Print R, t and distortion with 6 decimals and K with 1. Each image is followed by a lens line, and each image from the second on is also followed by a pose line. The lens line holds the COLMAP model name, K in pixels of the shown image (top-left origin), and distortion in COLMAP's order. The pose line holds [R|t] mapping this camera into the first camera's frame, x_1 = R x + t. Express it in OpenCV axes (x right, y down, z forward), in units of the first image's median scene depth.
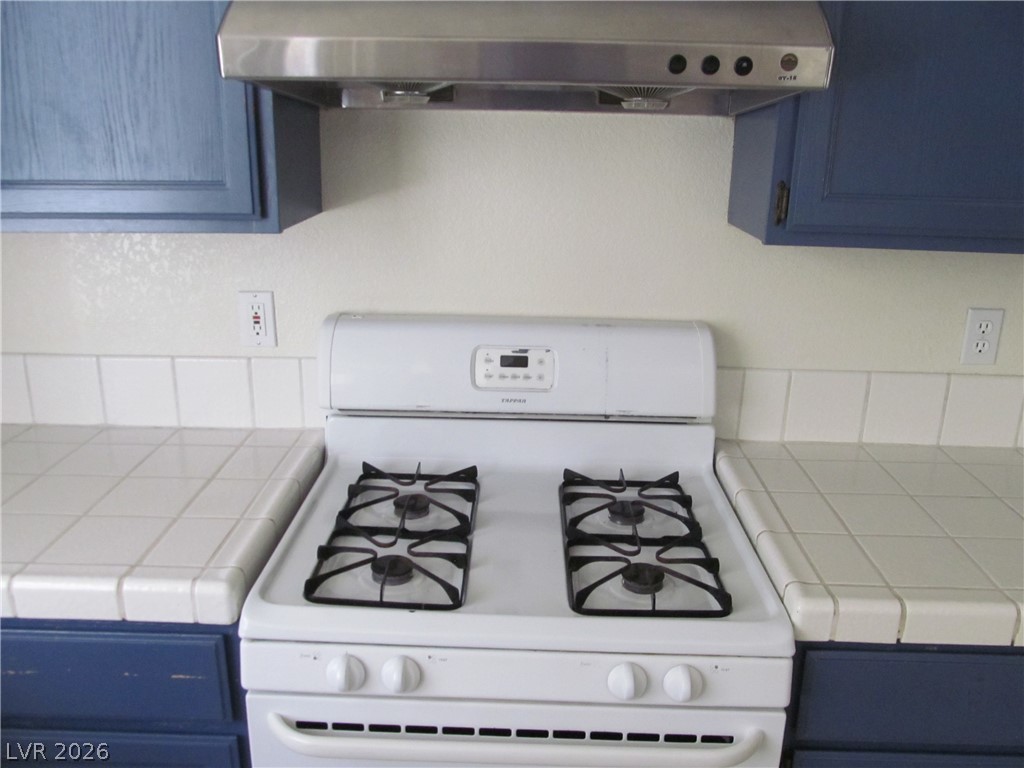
lens RADIAL K [[868.0, 0, 509.0], [0, 868.0, 379.6], [0, 0, 1]] dist [-0.048128, 0.042580]
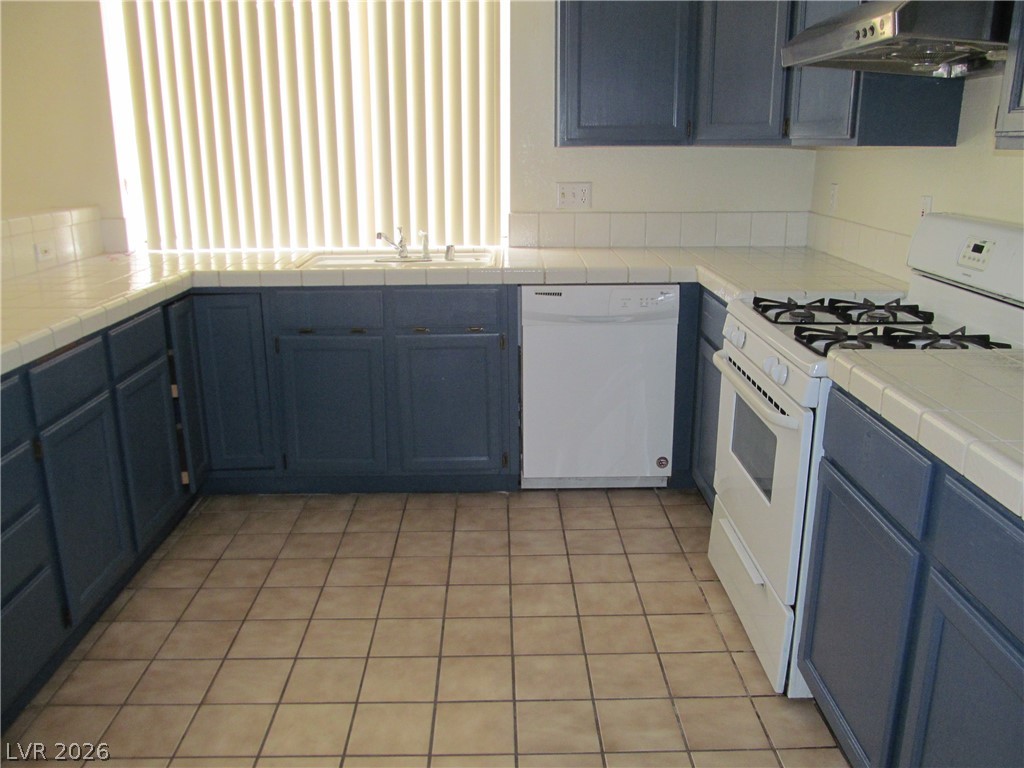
lens RADIAL K [[868.0, 0, 509.0], [0, 868.0, 379.6], [0, 0, 1]] dist [-0.048128, 0.042580]
pose [[0.053852, 0.253106, -0.965938, 1.328133], [-0.299467, 0.926909, 0.226184, 0.086361], [0.952586, 0.277086, 0.125713, 0.181996]]
